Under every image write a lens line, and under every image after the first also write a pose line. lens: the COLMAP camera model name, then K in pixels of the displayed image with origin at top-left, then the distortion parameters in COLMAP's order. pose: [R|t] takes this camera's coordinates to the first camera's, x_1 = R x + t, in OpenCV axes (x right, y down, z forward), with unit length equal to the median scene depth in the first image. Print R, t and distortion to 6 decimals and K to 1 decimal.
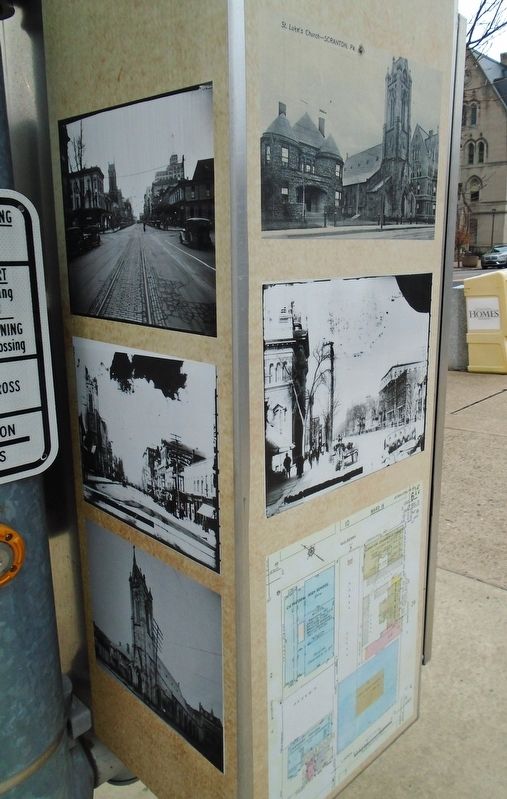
lens RADIAL K [[677.1, 0, 316.9], [0, 677.1, 402.7], [0, 0, 1]] dist [0.012884, 0.005445]
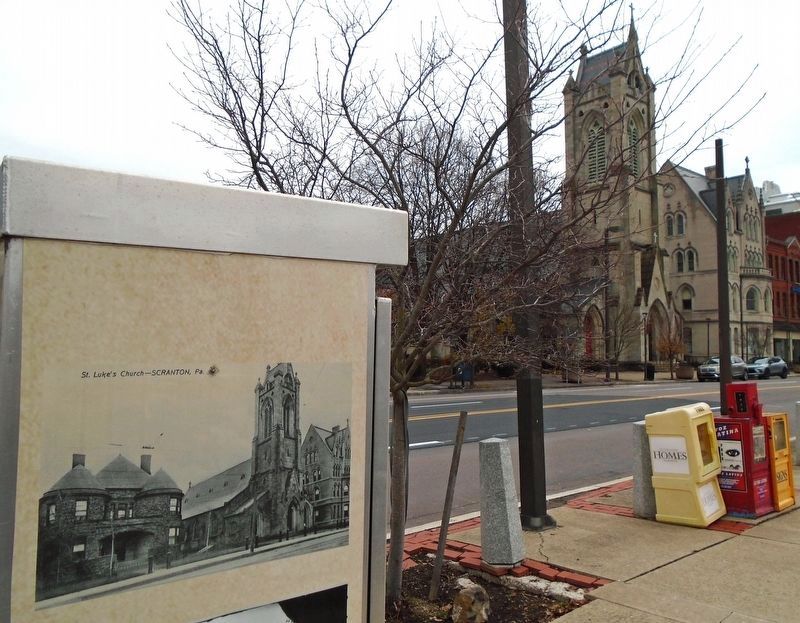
lens RADIAL K [[695.5, 0, 400.0], [0, 695.5, 311.5], [0, 0, 1]] dist [0.002905, 0.003712]
pose [[0.980685, -0.005724, -0.195511, 0.443281], [-0.046544, 0.964029, -0.261691, -0.322982], [0.189976, 0.265737, 0.945142, 0.123375]]
